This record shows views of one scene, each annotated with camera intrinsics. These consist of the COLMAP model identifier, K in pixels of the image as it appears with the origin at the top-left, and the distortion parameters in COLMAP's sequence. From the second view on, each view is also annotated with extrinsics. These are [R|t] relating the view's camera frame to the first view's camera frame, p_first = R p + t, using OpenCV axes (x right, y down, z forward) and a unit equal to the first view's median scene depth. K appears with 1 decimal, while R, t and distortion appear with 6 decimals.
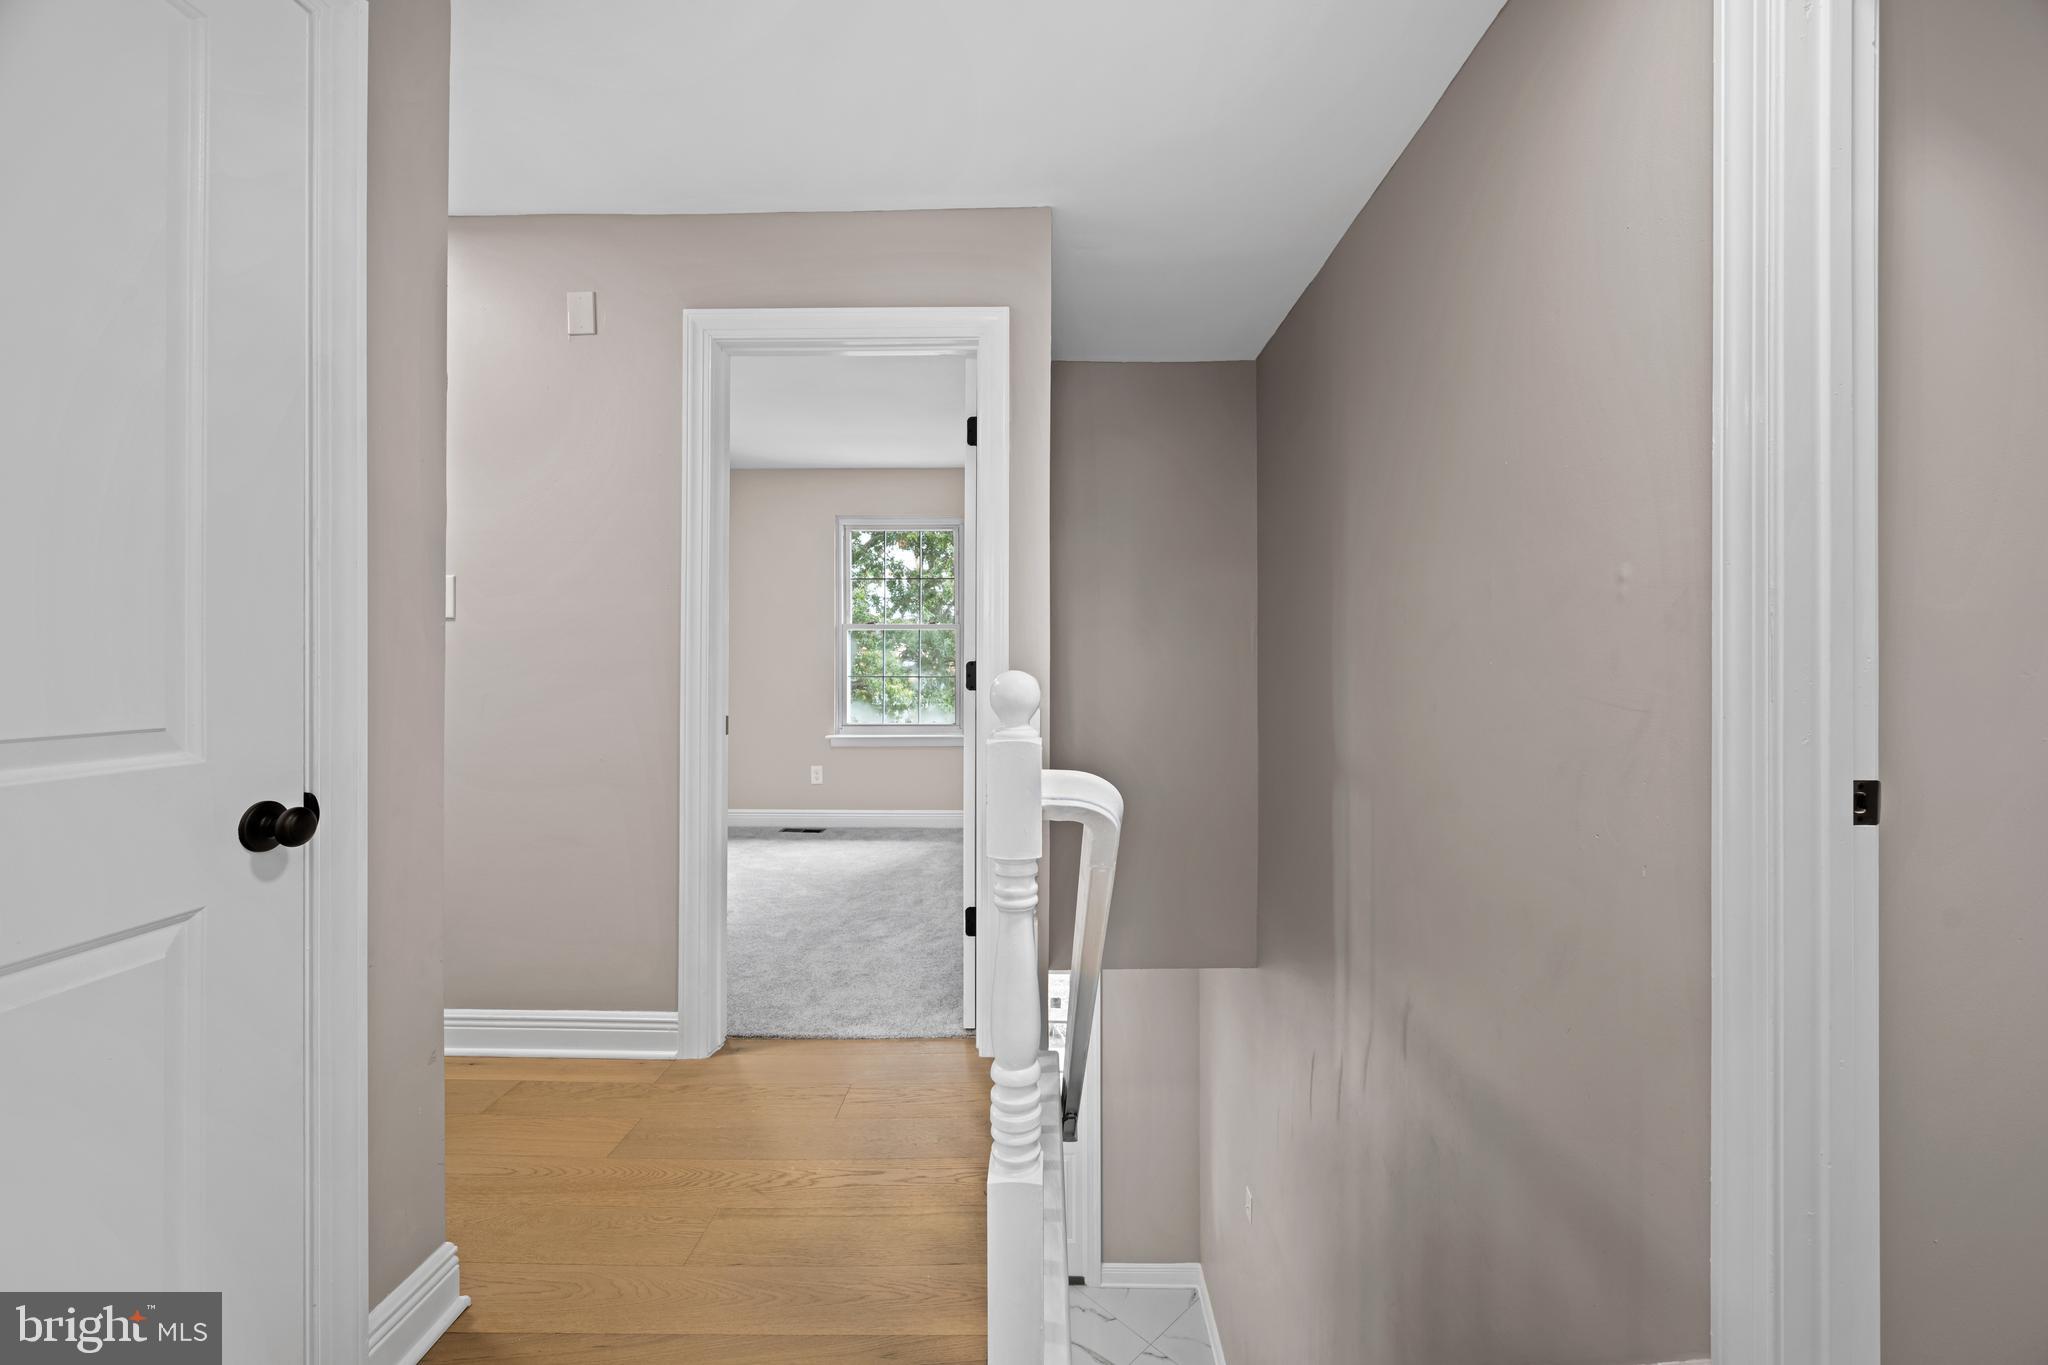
lens RADIAL K [[811.0, 0, 1033.9], [0, 811.0, 667.0], [0, 0, 1]] dist [0.000004, -0.000004]
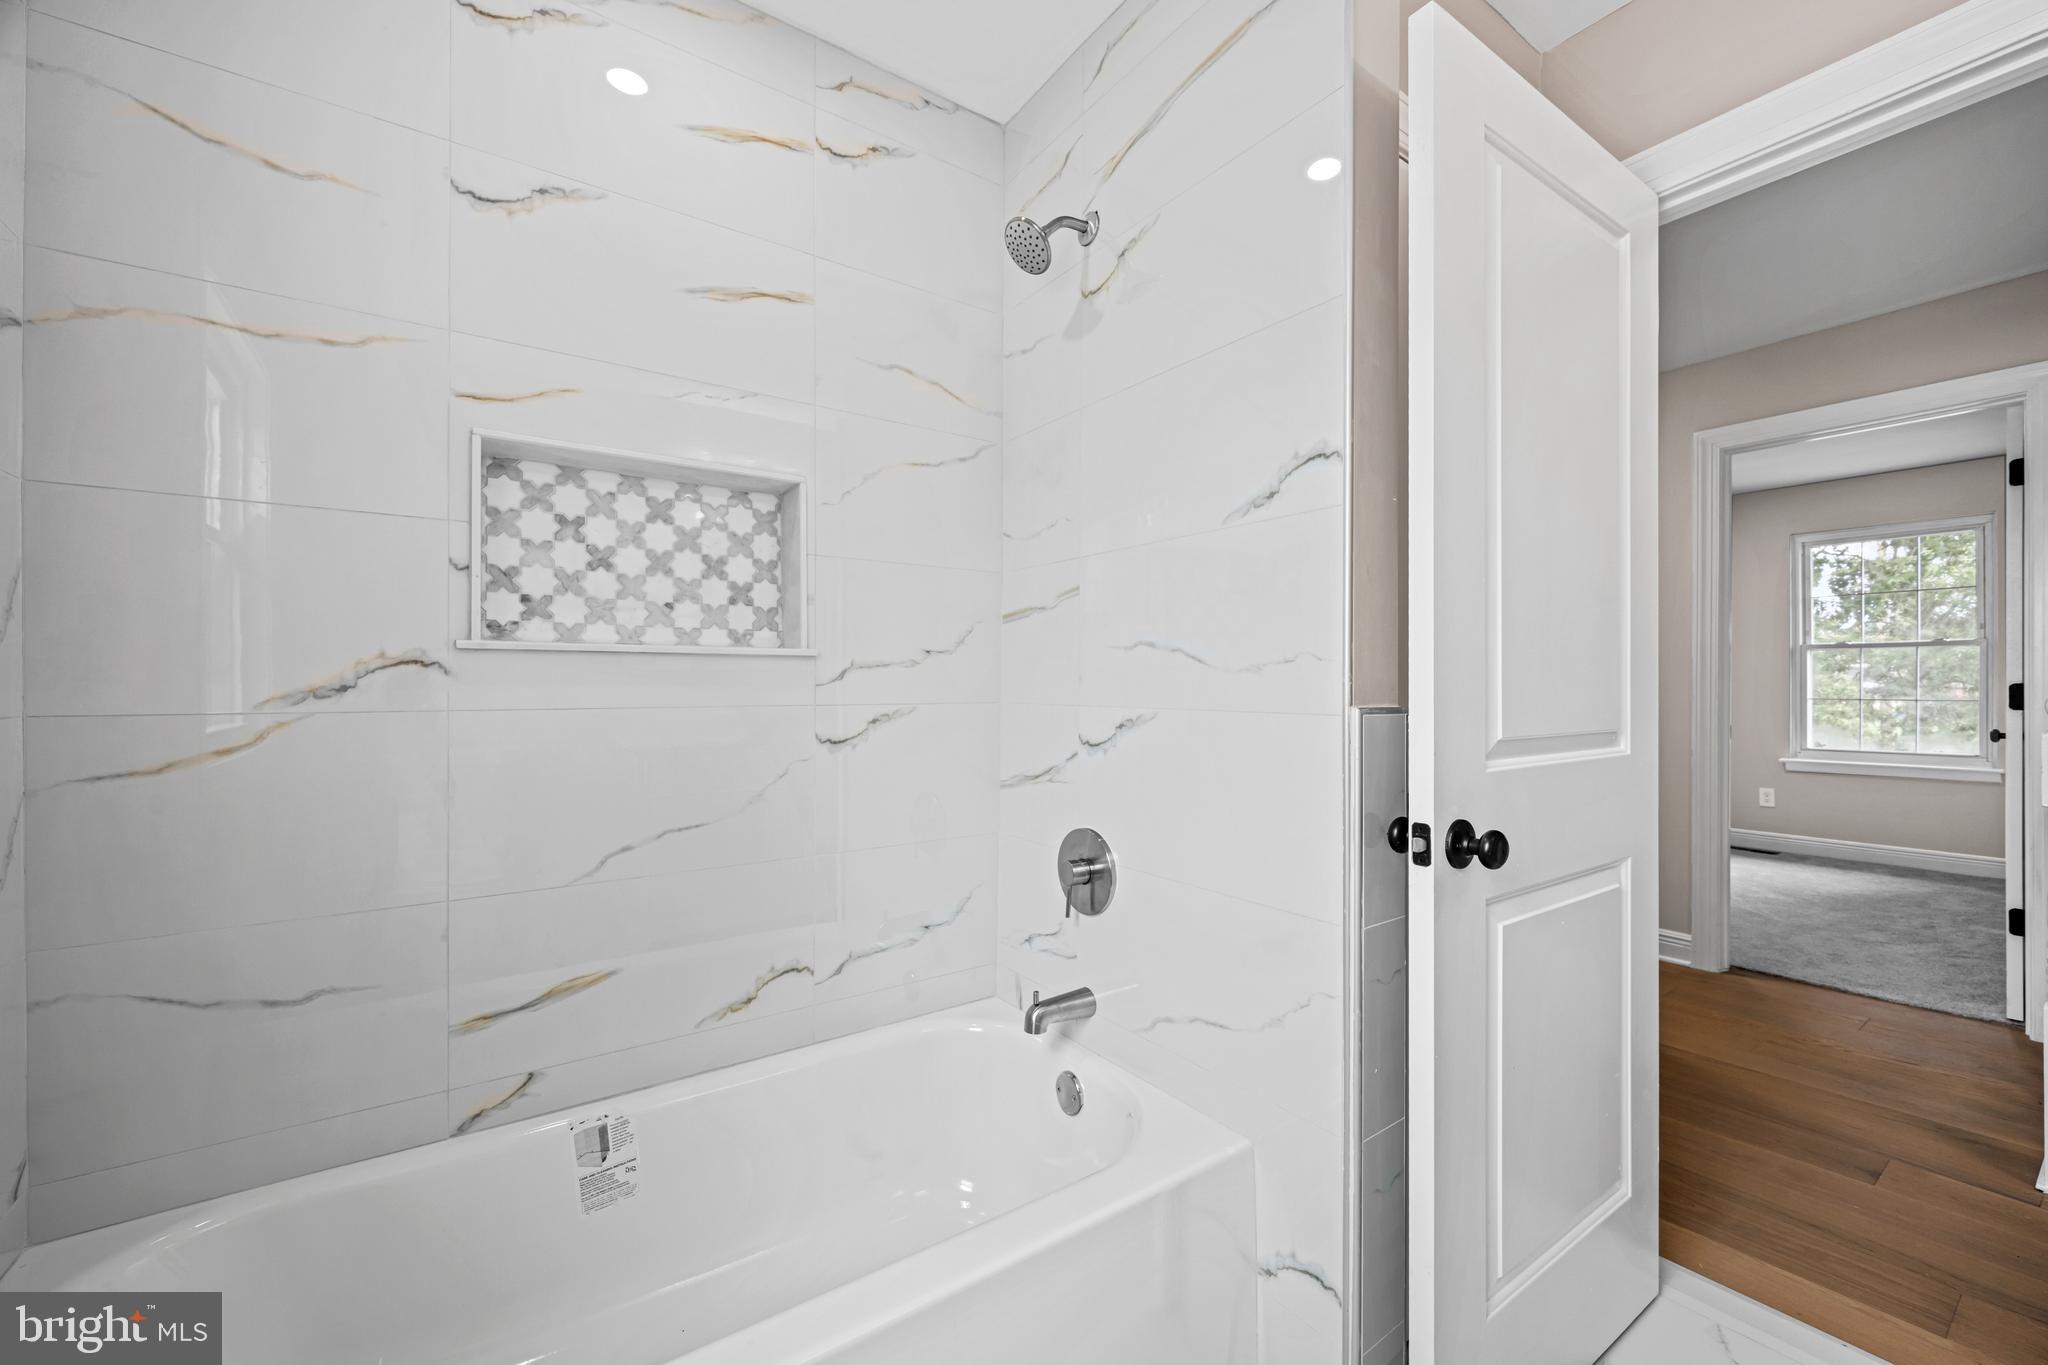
lens RADIAL K [[816.3, 0, 1026.8], [0, 816.3, 695.1], [0, 0, 1]] dist [0.000015, 0.000002]
pose [[0.584451, -0.001219, -0.811428, 0.028095], [0.004167, 0.999990, 0.001499, 0.003279], [0.811419, -0.004258, 0.584450, -0.585388]]
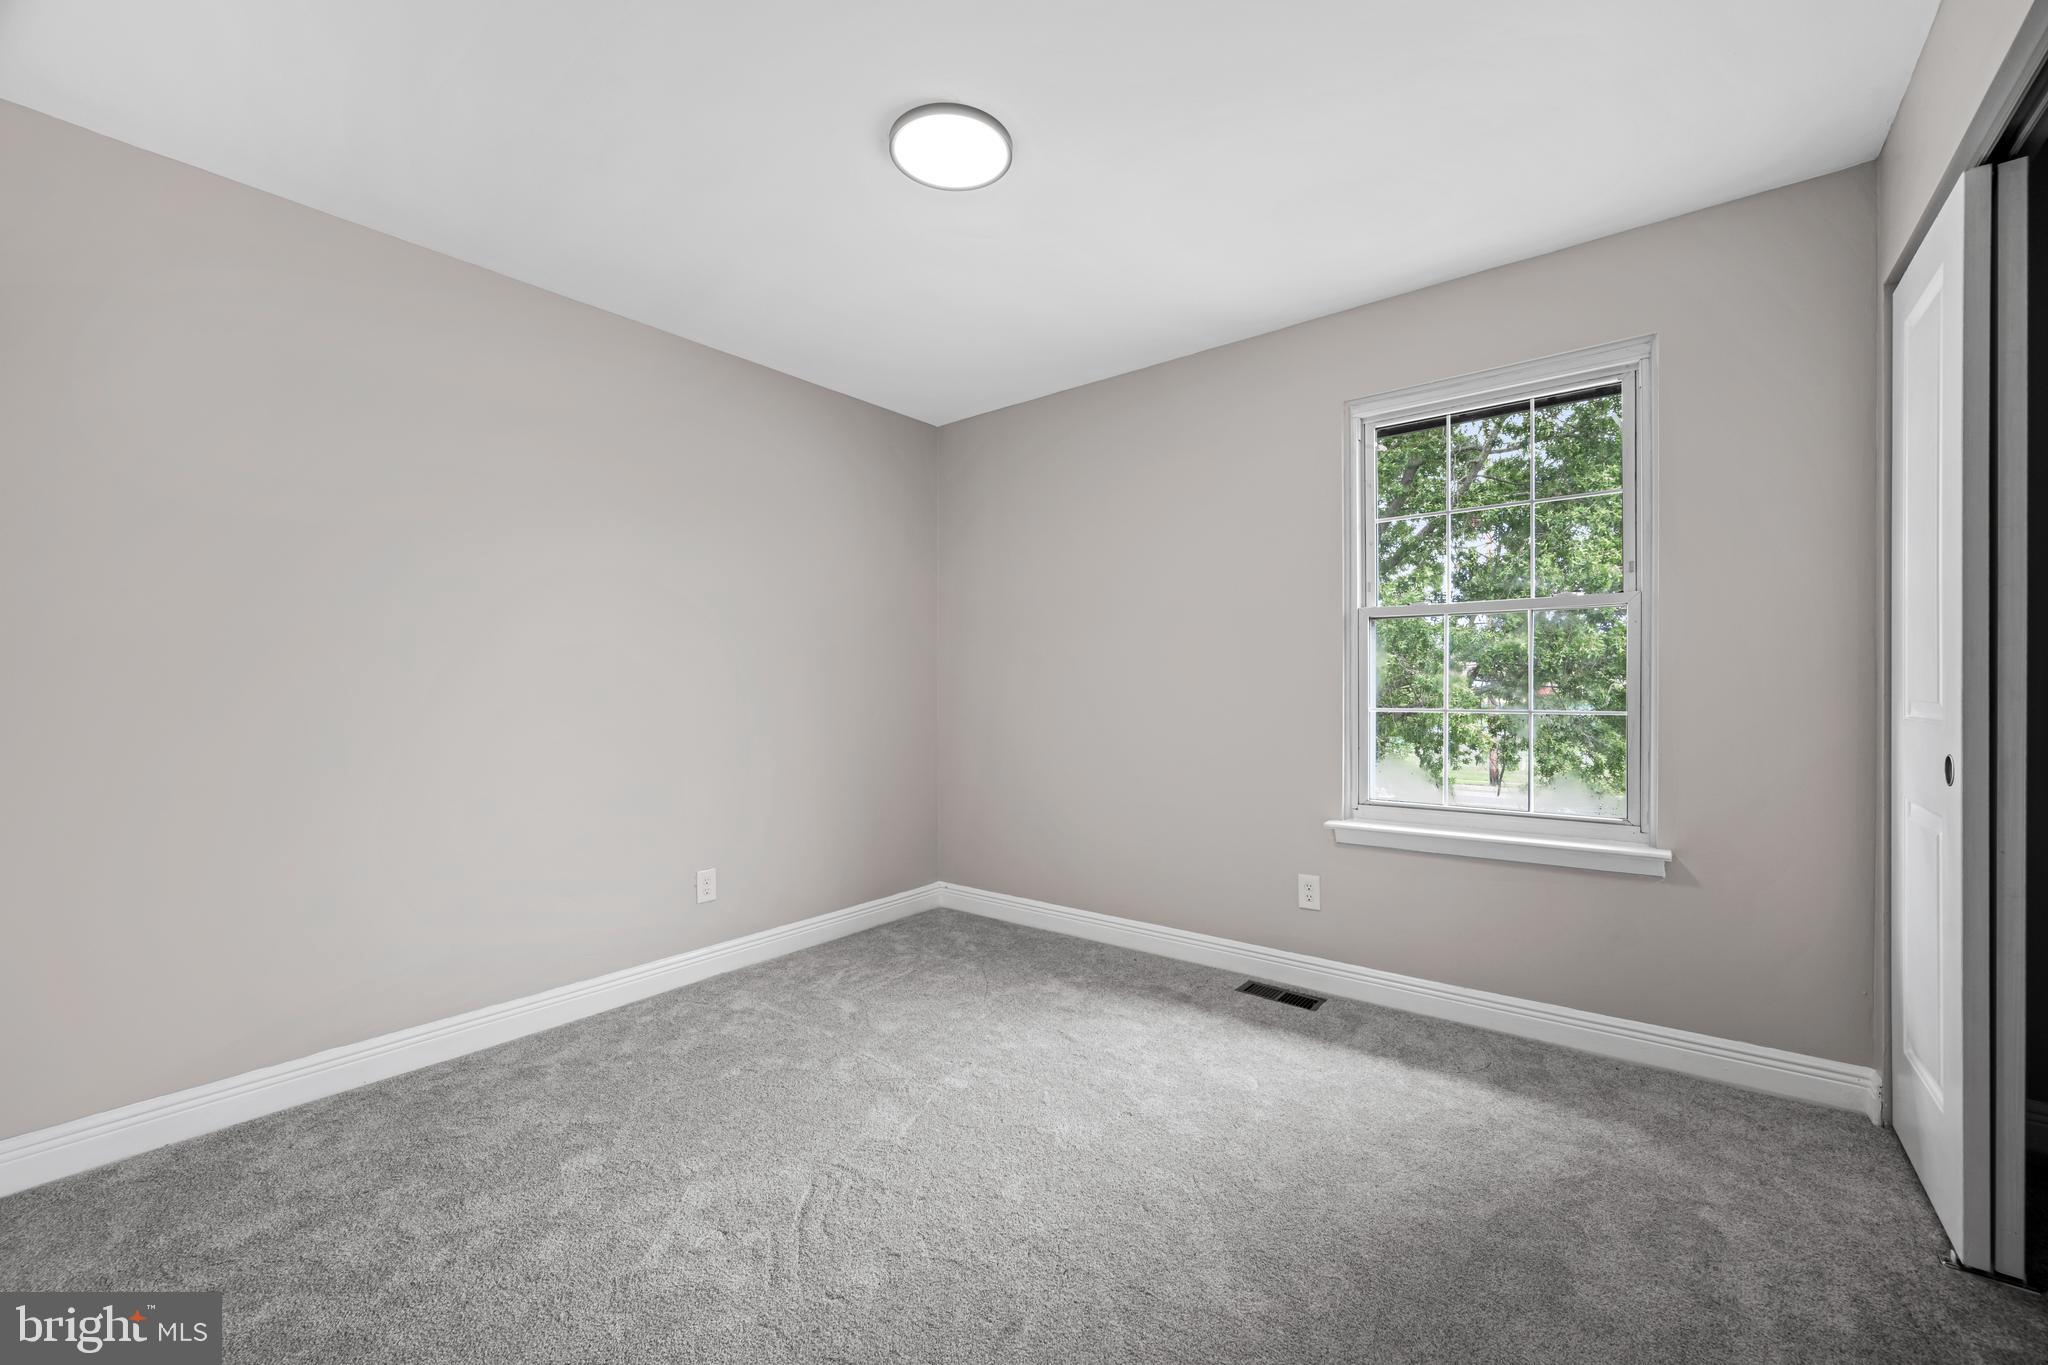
lens RADIAL K [[816.3, 0, 1026.8], [0, 816.3, 695.1], [0, 0, 1]] dist [0.000015, 0.000002]
pose [[0.793588, -0.002206, -0.608451, -0.154959], [0.006081, 0.999972, 0.004306, -0.001035], [0.608425, -0.007117, 0.793580, 0.818843]]
